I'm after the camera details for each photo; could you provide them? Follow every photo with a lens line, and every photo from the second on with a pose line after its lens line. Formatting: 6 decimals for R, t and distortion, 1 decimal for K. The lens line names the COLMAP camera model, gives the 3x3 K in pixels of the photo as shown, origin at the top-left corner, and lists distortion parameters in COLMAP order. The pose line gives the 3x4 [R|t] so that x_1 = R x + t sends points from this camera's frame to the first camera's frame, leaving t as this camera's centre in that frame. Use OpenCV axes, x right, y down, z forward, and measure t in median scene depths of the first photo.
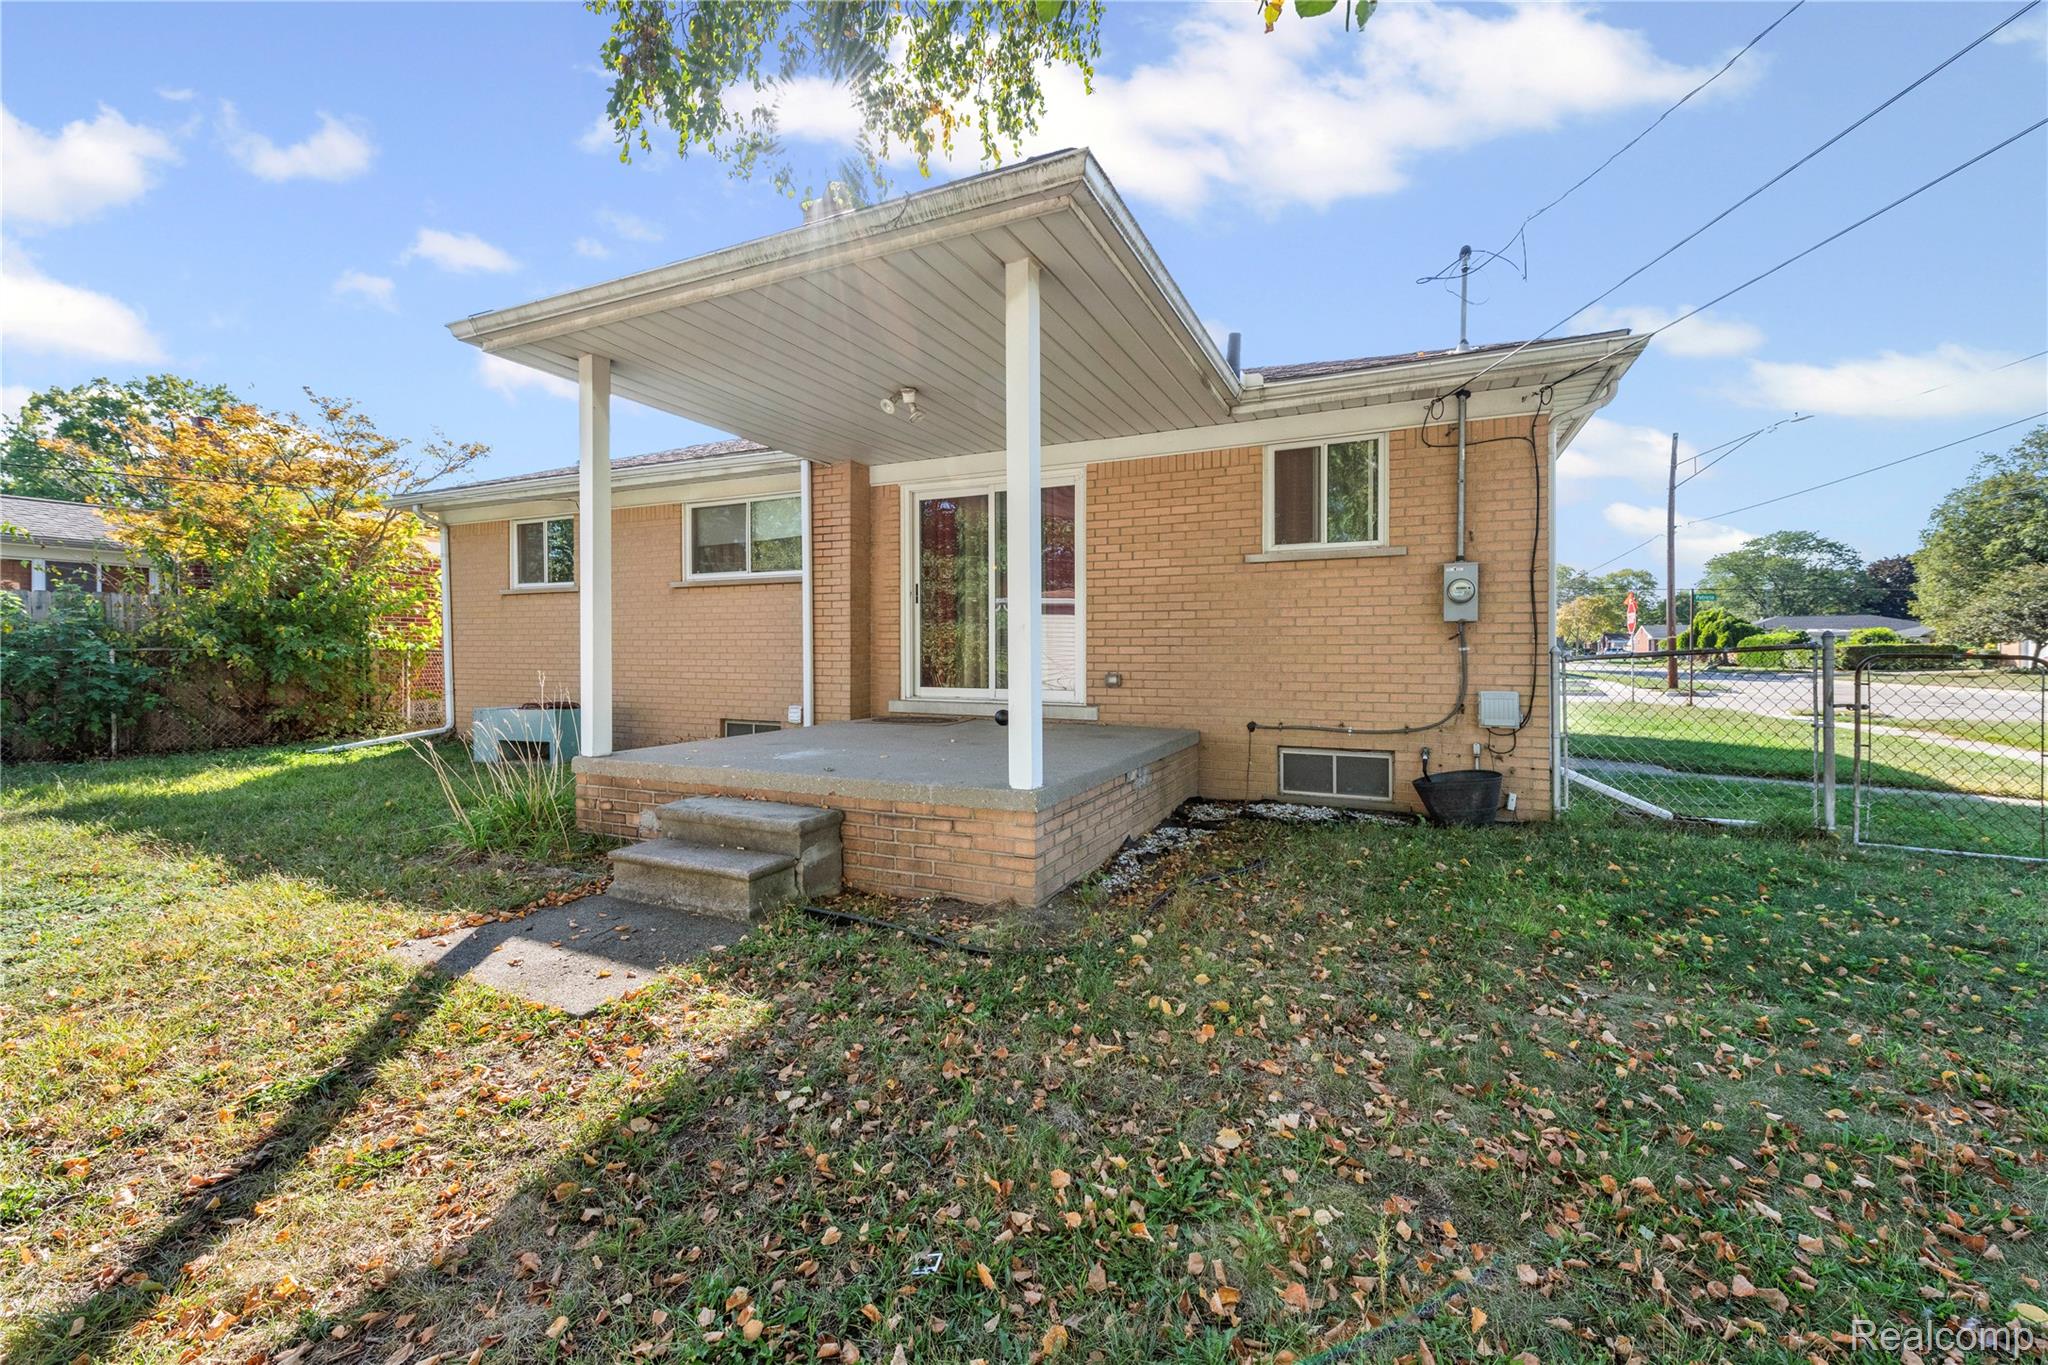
lens RADIAL K [[817.5, 0, 1020.4], [0, 817.5, 674.8], [0, 0, 1]] dist [0.015598, -0.002654]
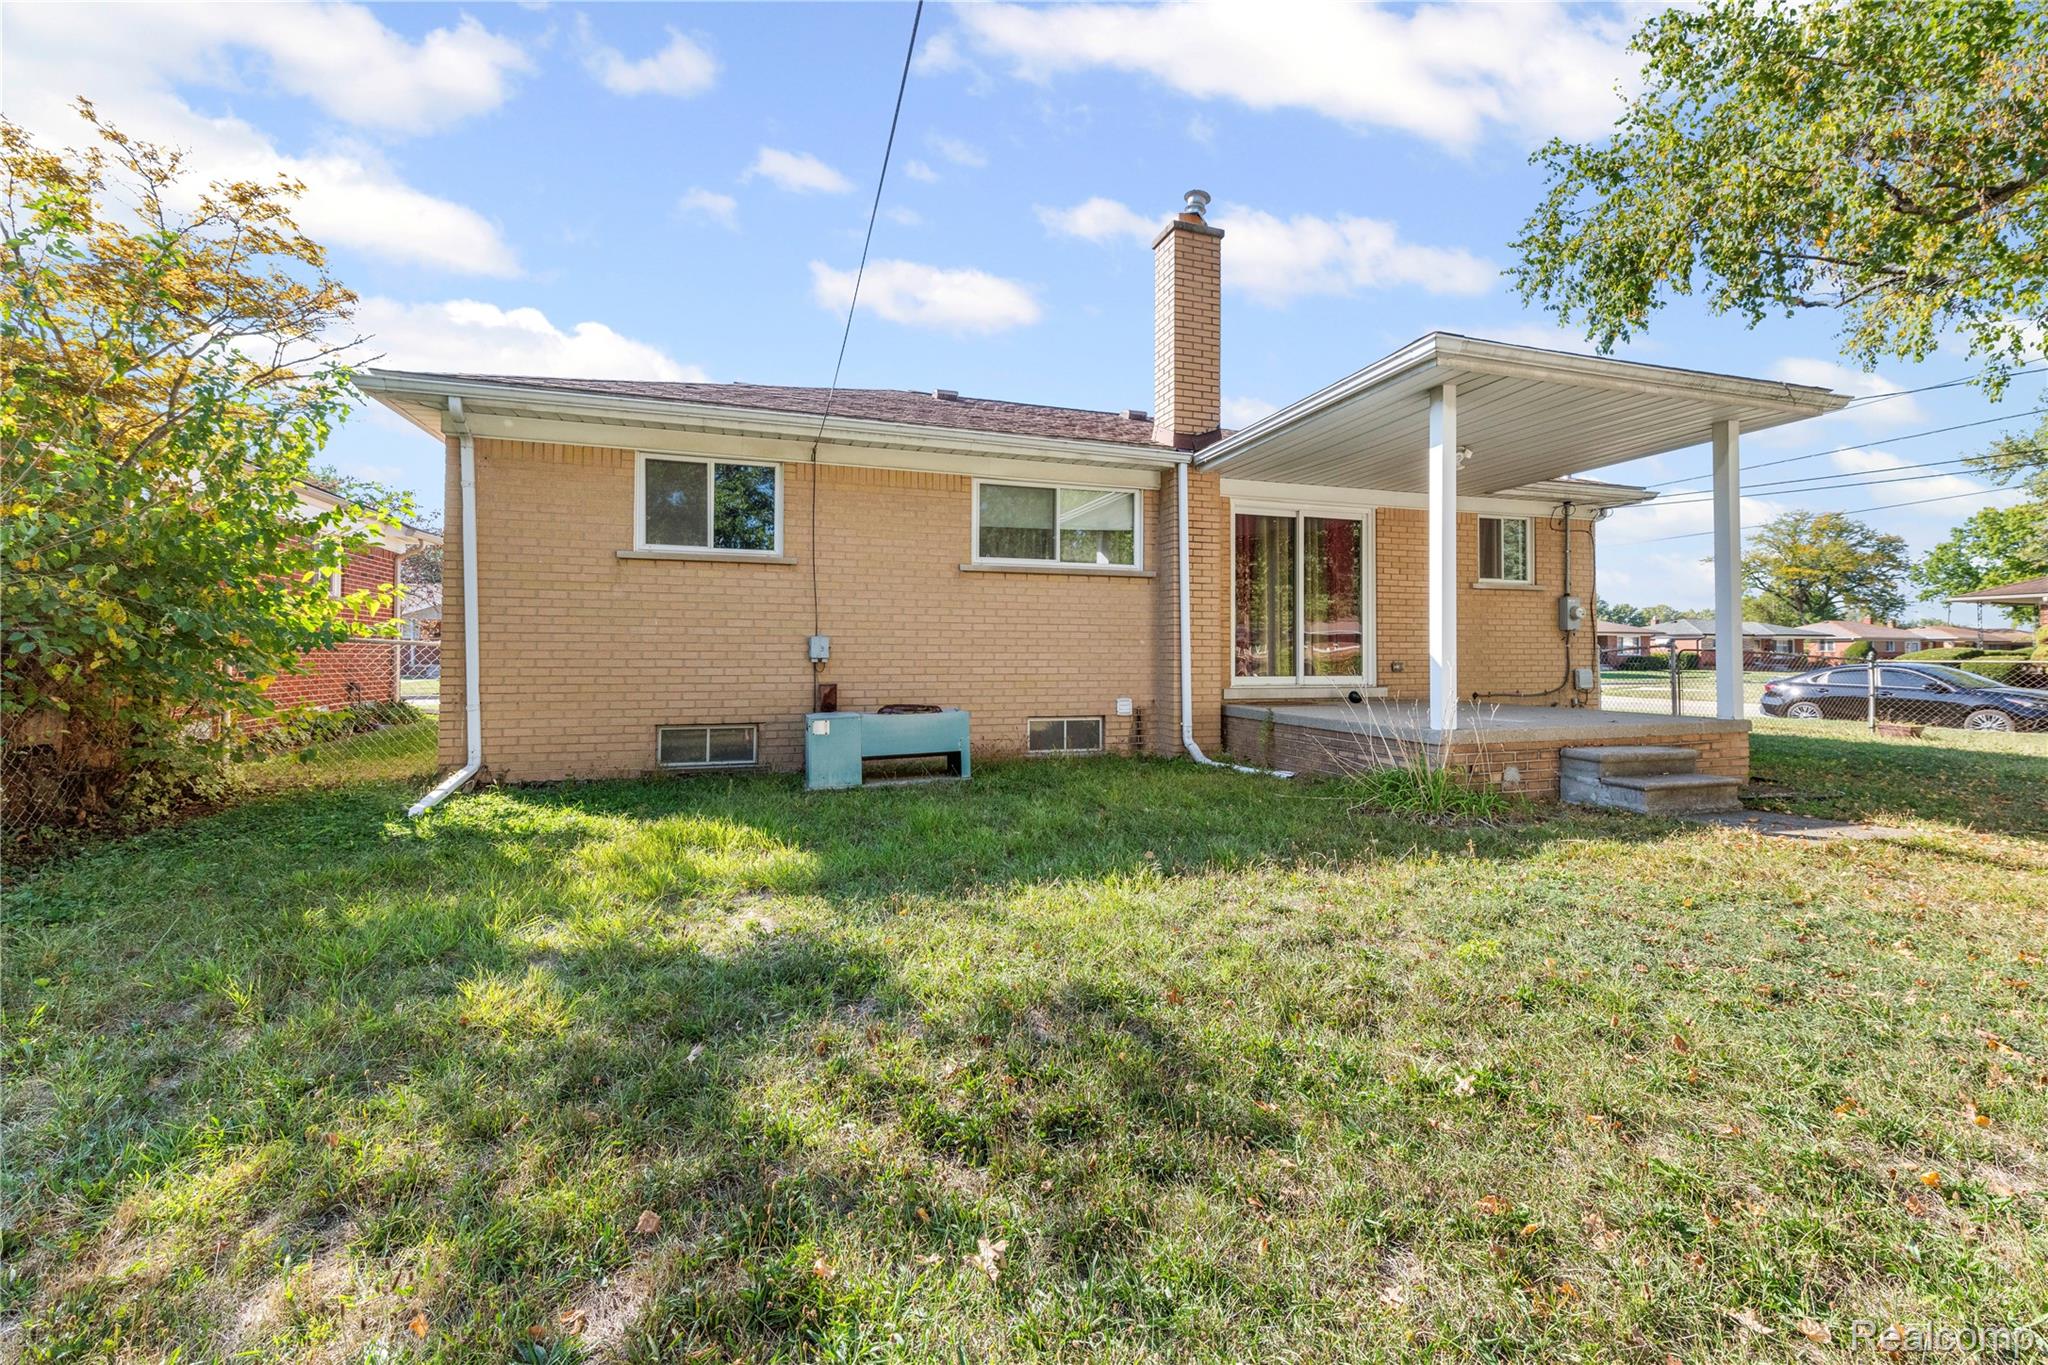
lens RADIAL K [[817.5, 0, 1028.0], [0, 817.5, 670.8], [0, 0, 1]] dist [0.015598, -0.002654]
pose [[0.725308, -0.004803, 0.688408, -1.006639], [0.024530, 0.999521, -0.018871, 0.018714], [-0.687987, 0.030574, 0.725079, 0.339319]]
